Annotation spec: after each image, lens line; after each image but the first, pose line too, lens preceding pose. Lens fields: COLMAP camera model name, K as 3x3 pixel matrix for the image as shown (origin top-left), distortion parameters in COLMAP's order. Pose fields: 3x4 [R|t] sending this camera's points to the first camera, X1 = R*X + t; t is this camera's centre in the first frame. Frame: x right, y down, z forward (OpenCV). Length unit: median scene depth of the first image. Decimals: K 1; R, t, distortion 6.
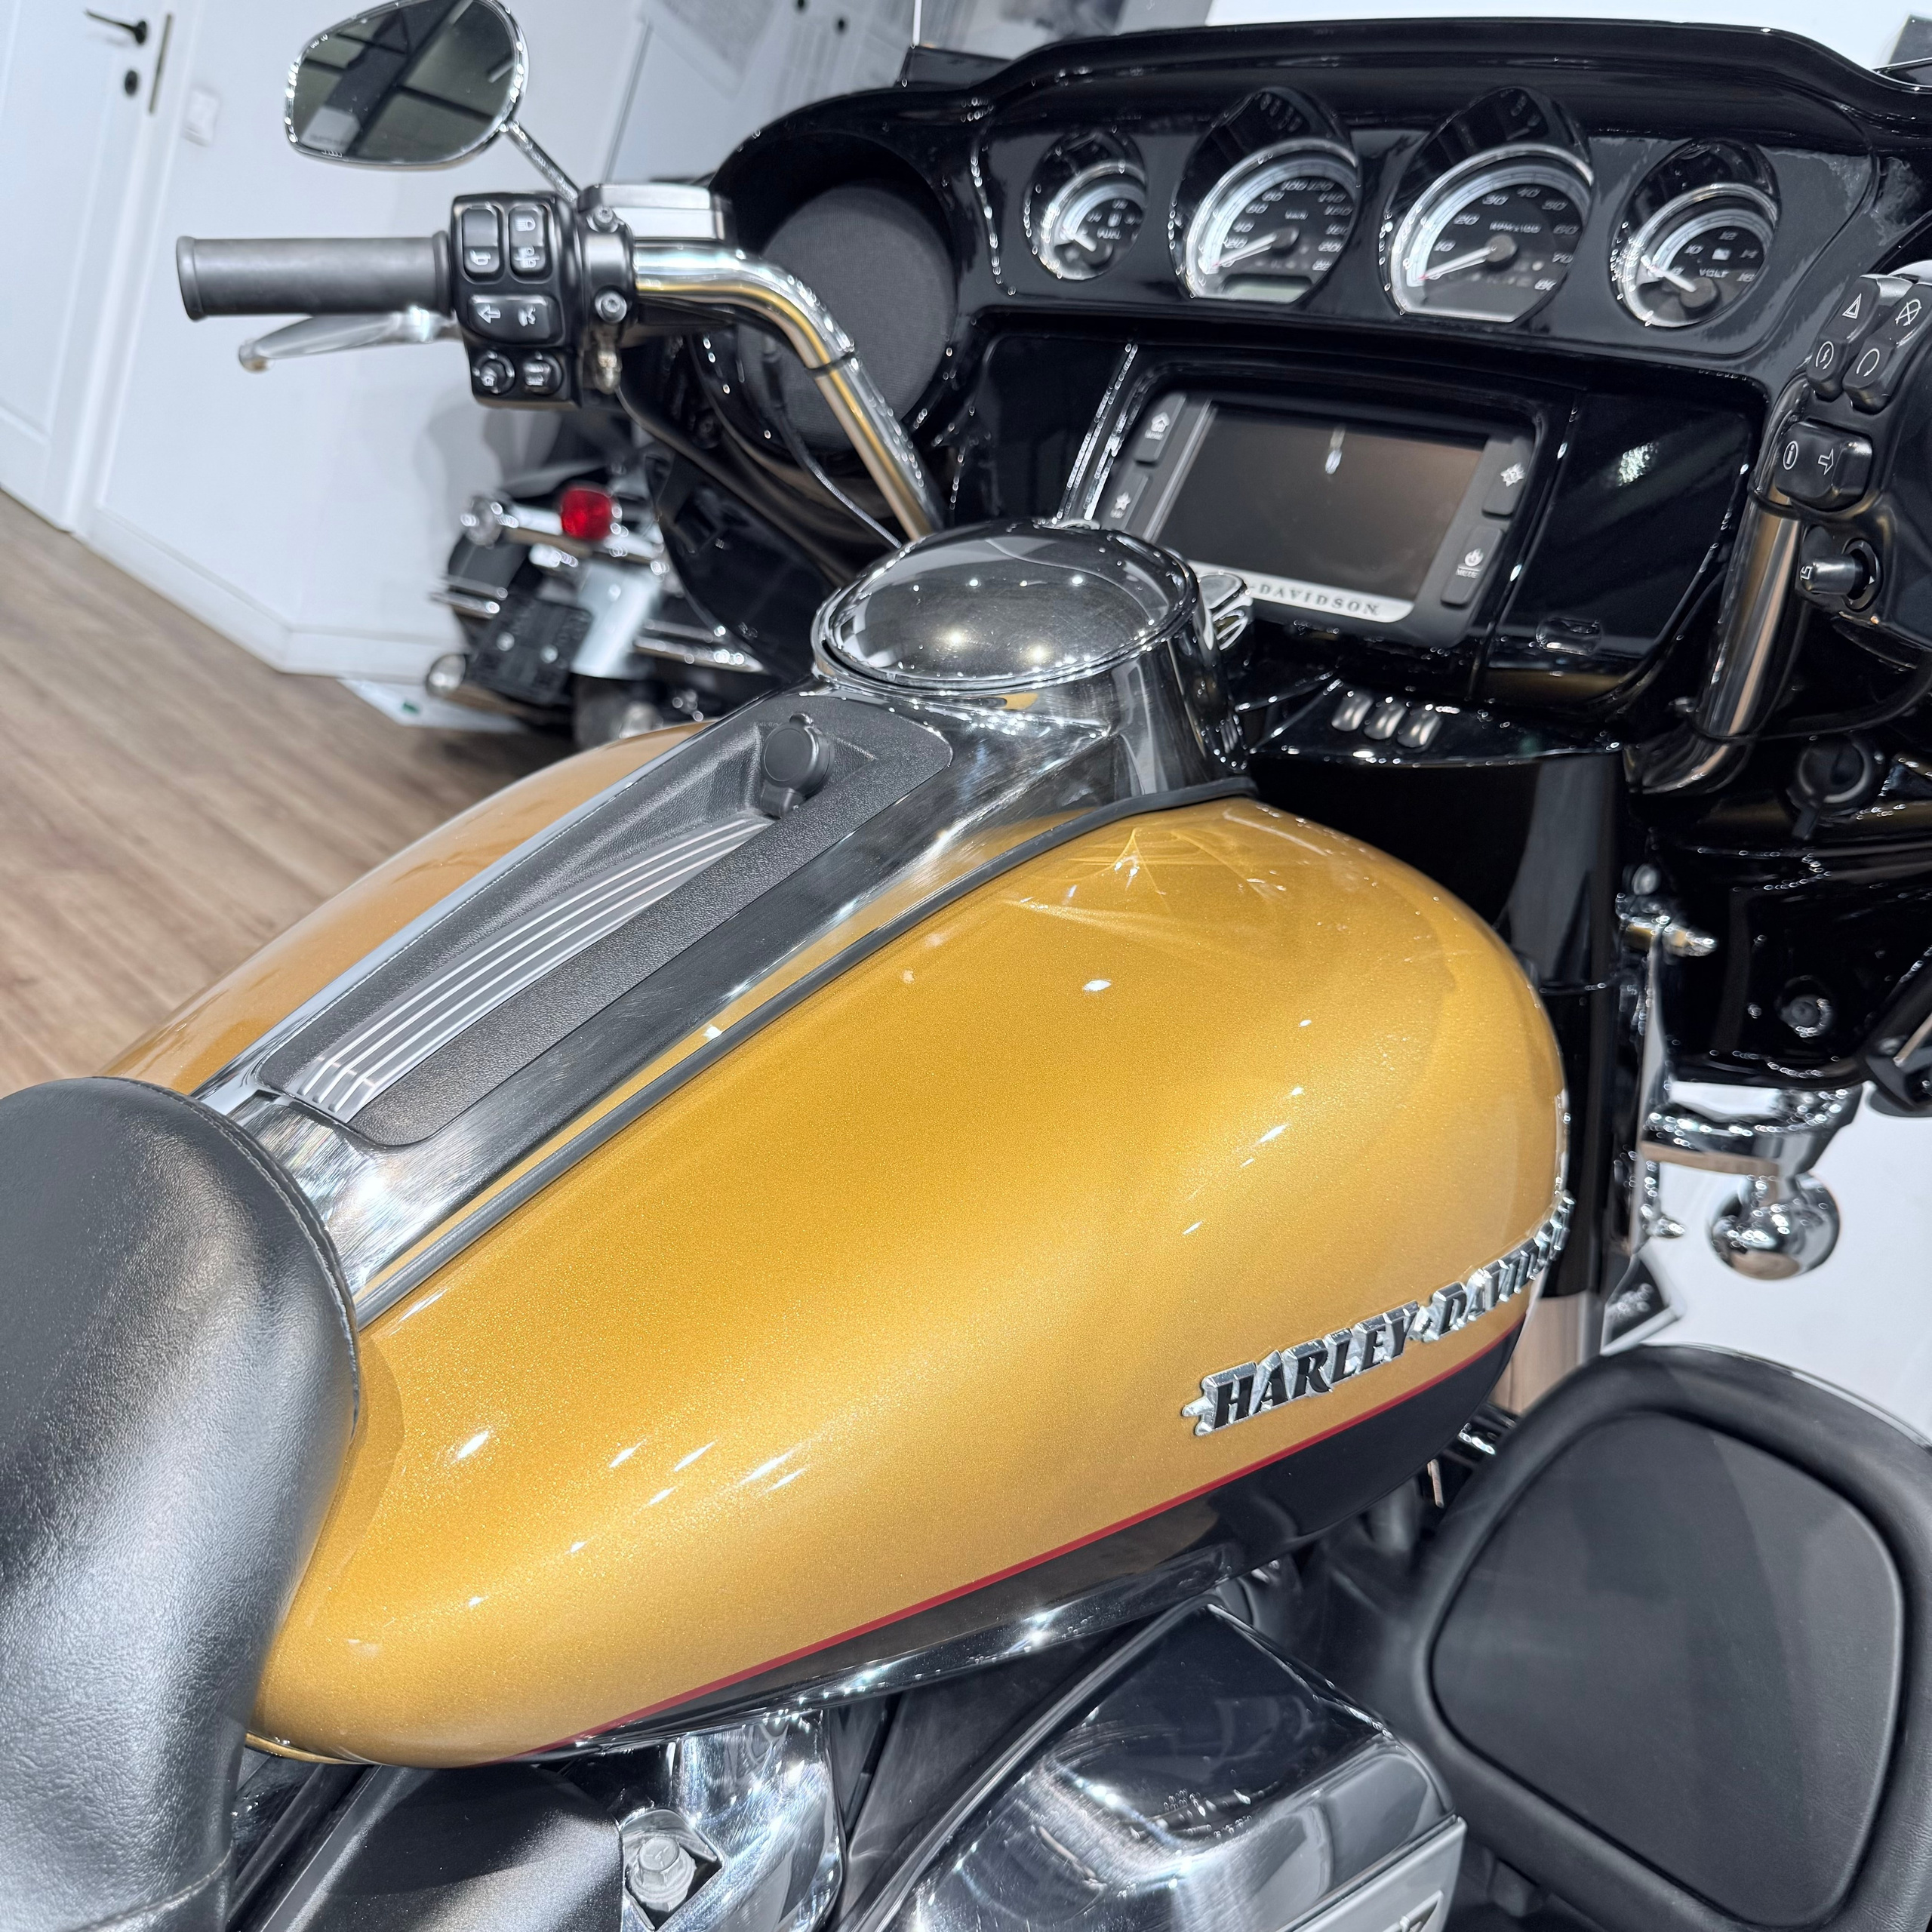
lens RADIAL K [[1849.4, 0, 964.0], [0, 1849.4, 970.5], [0, 0, 1]] dist [0.007948, -0.012587]
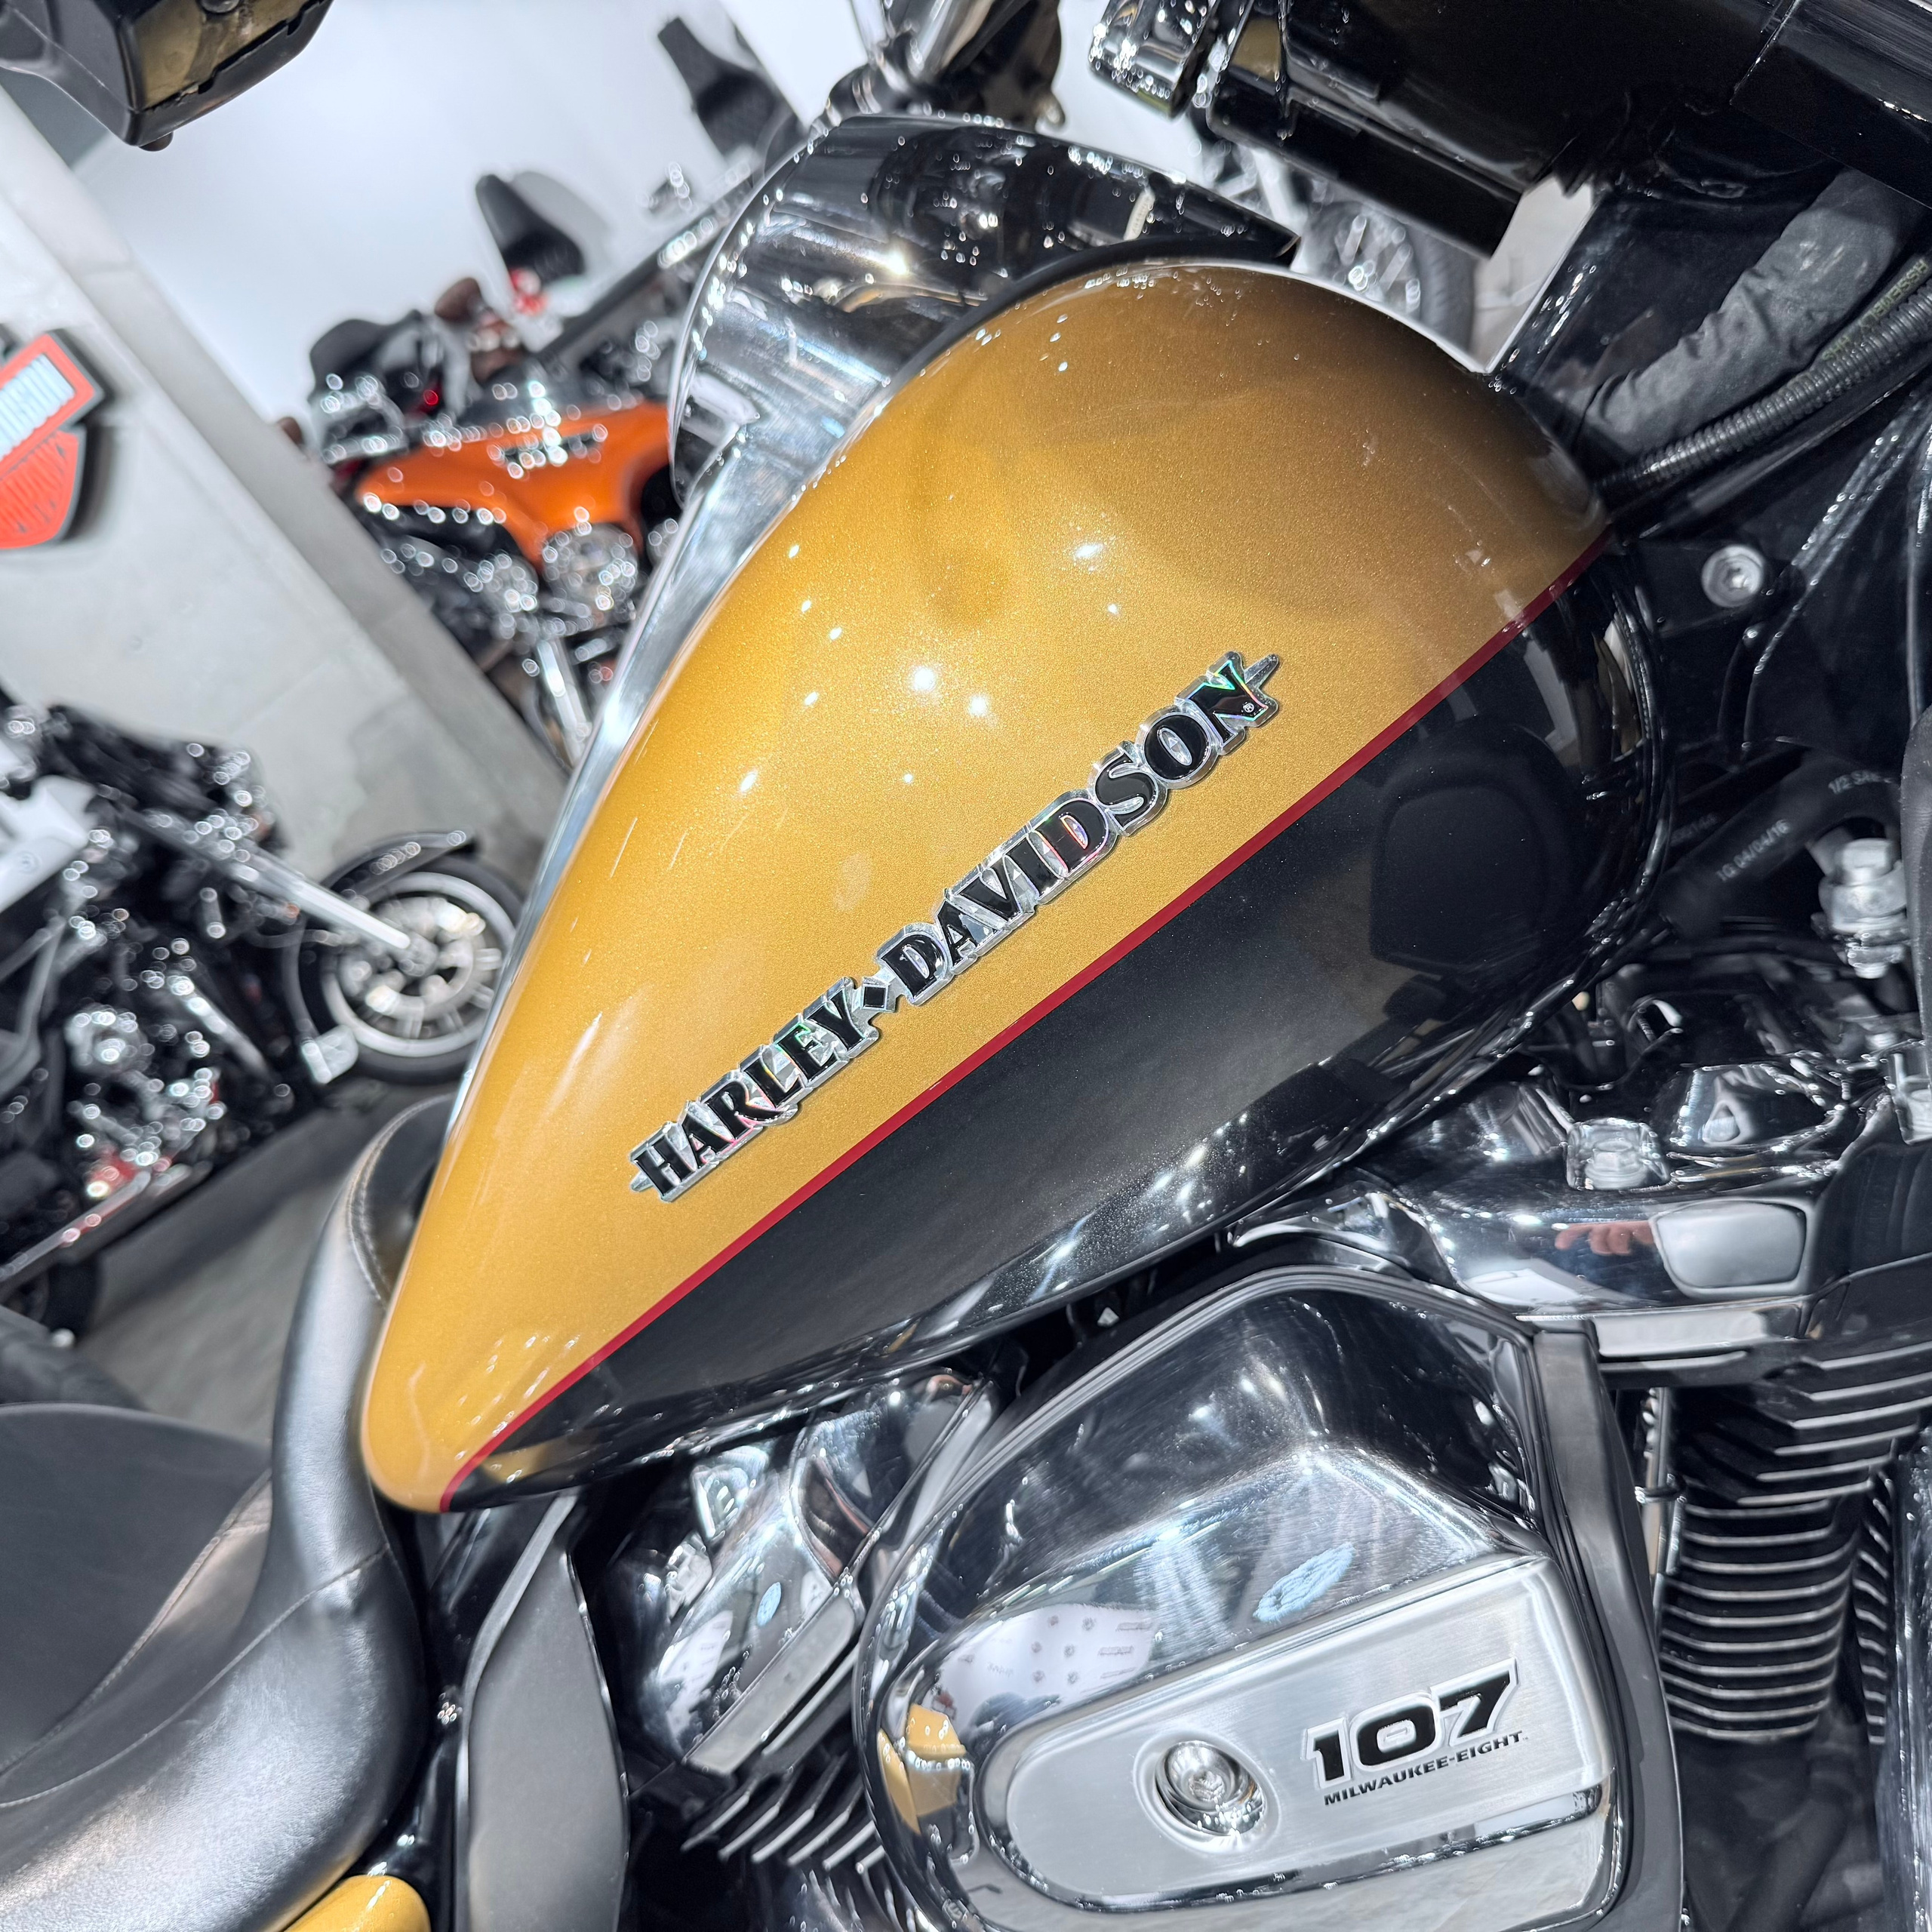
lens RADIAL K [[1883.6, 0, 914.0], [0, 1883.6, 952.5], [0, 0, 1]] dist [0.025498, -0.018911]
pose [[0.212633, -0.250784, -0.944402, 0.690678], [0.431457, 0.891277, -0.139534, 0.199240], [0.876717, -0.377800, 0.297717, 0.526852]]
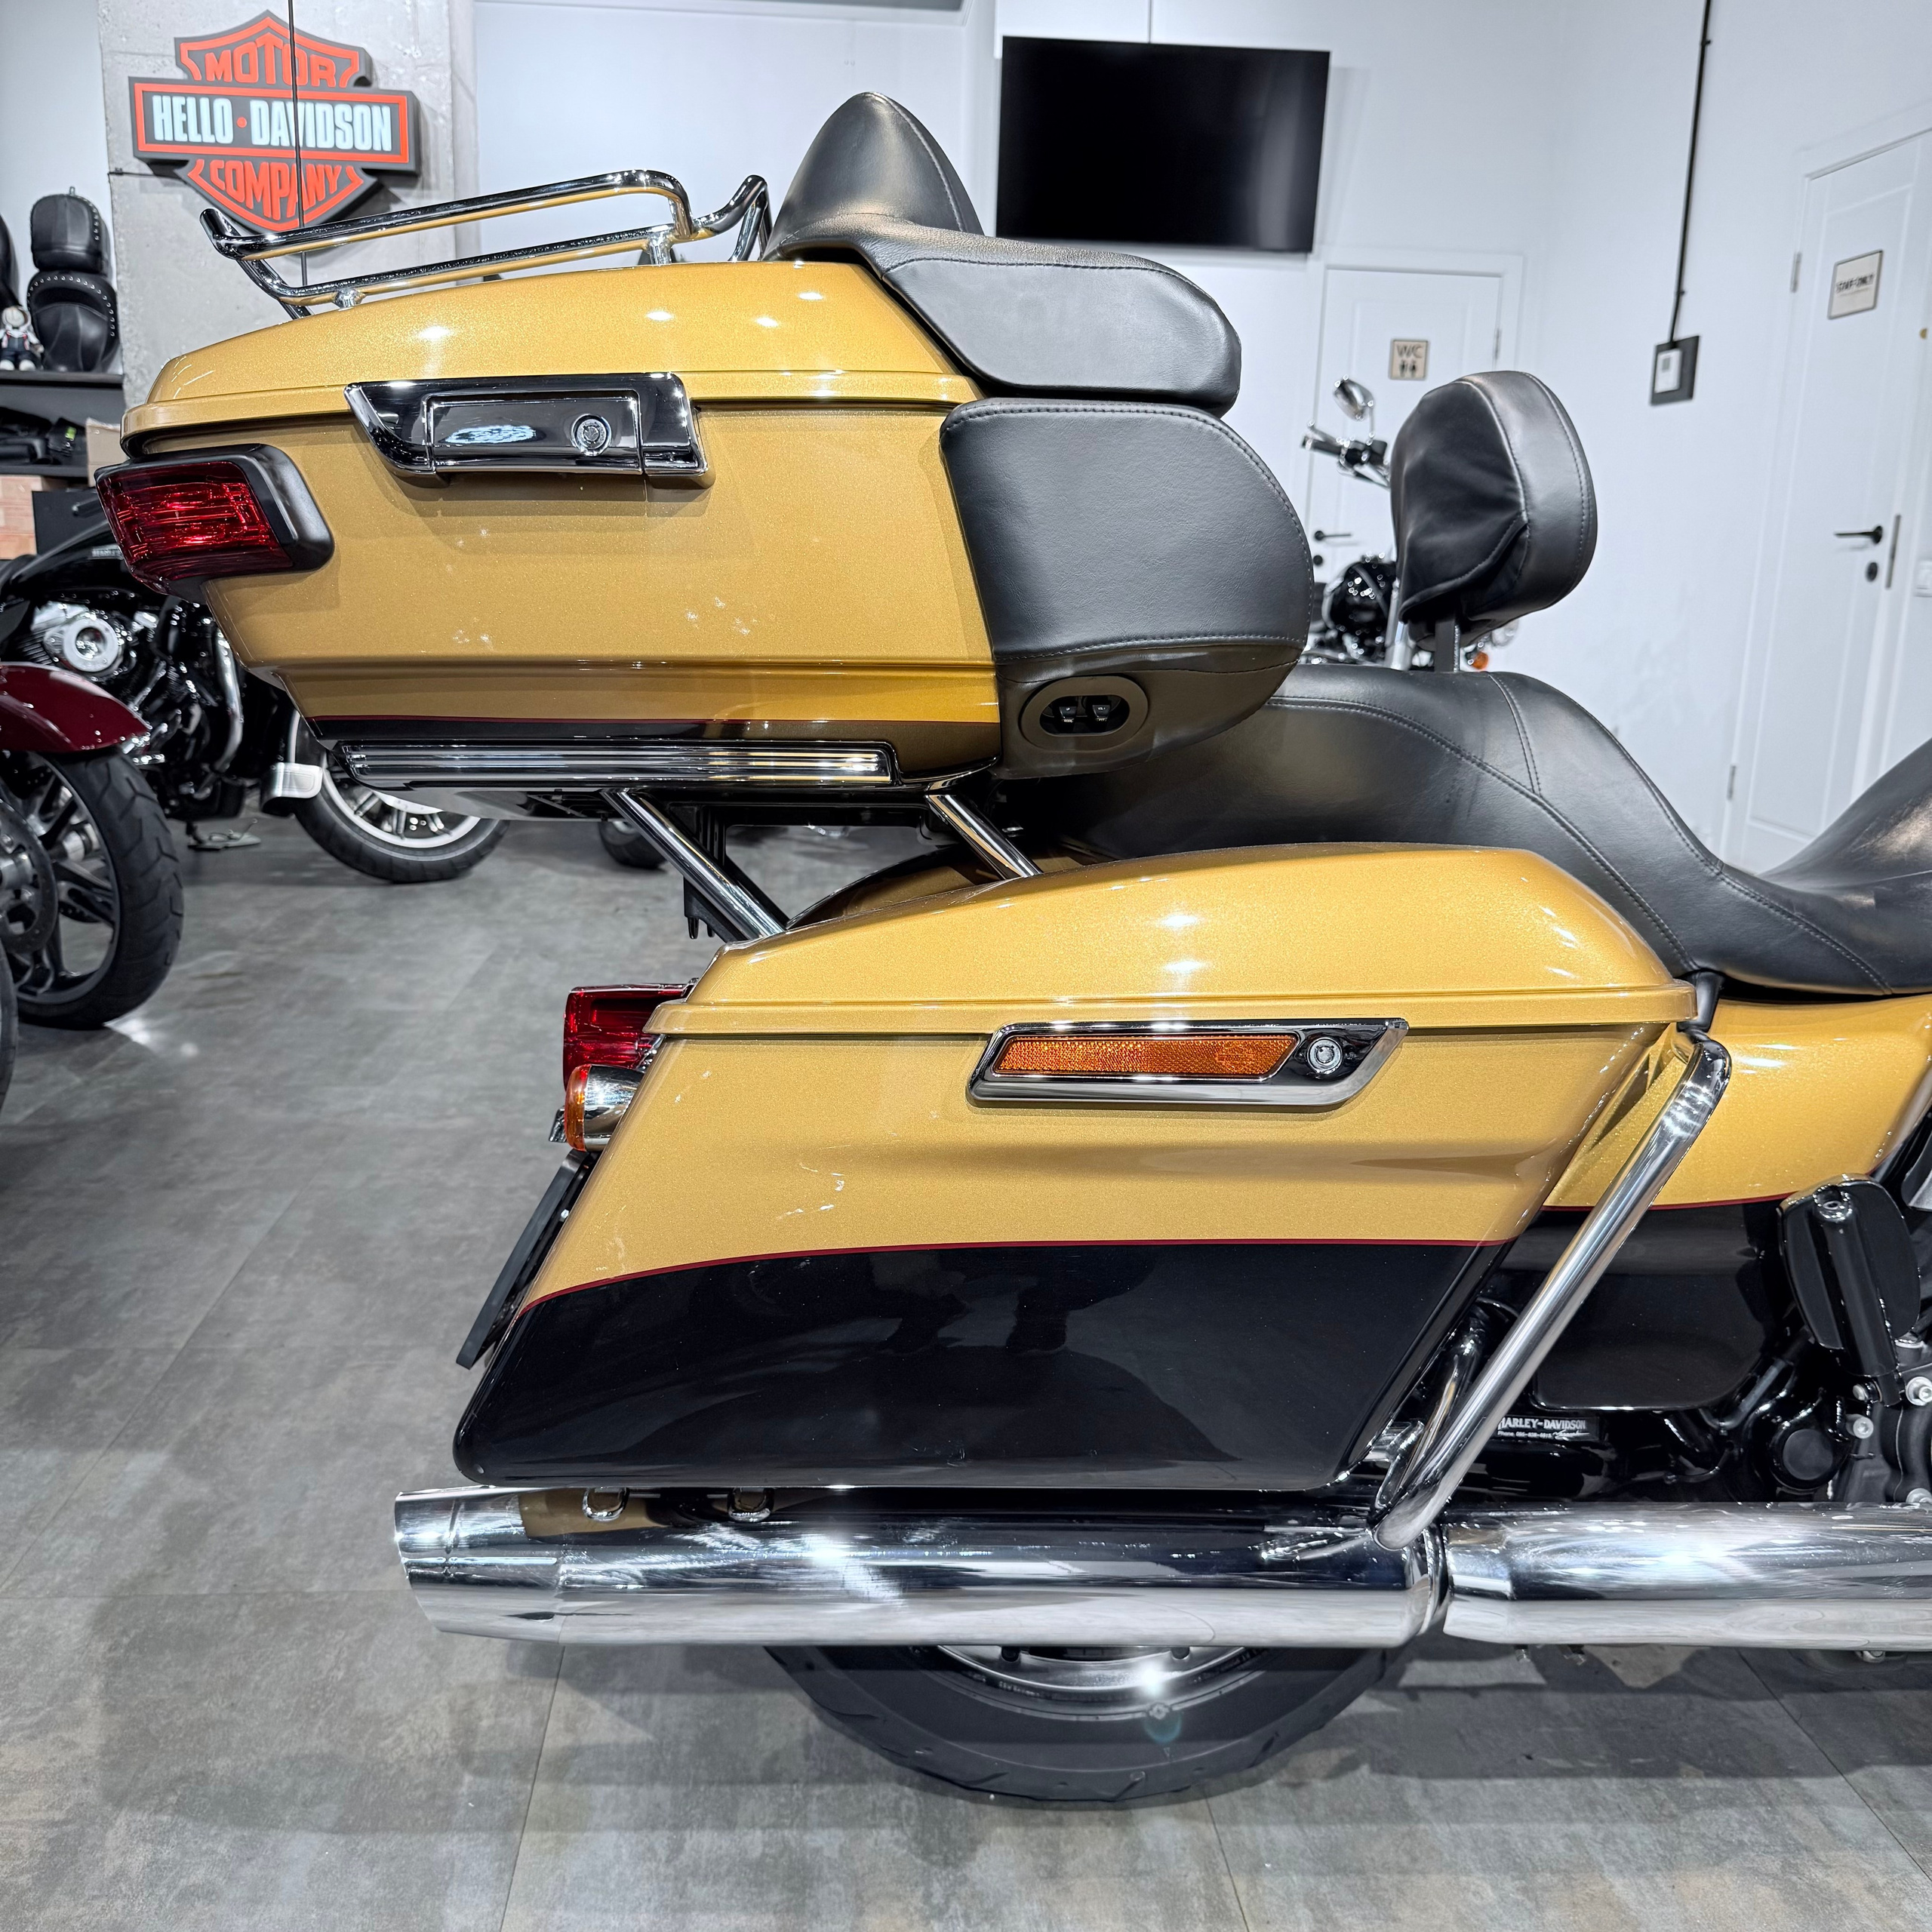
lens RADIAL K [[1838.9, 0, 965.4], [0, 1838.9, 961.9], [0, 0, 1]] dist [0.009698, -0.026332]
pose [[0.641537, -0.153029, -0.751673, 0.401108], [-0.060310, 0.966804, -0.248300, 0.745356], [0.764717, 0.204627, 0.611012, -1.179931]]
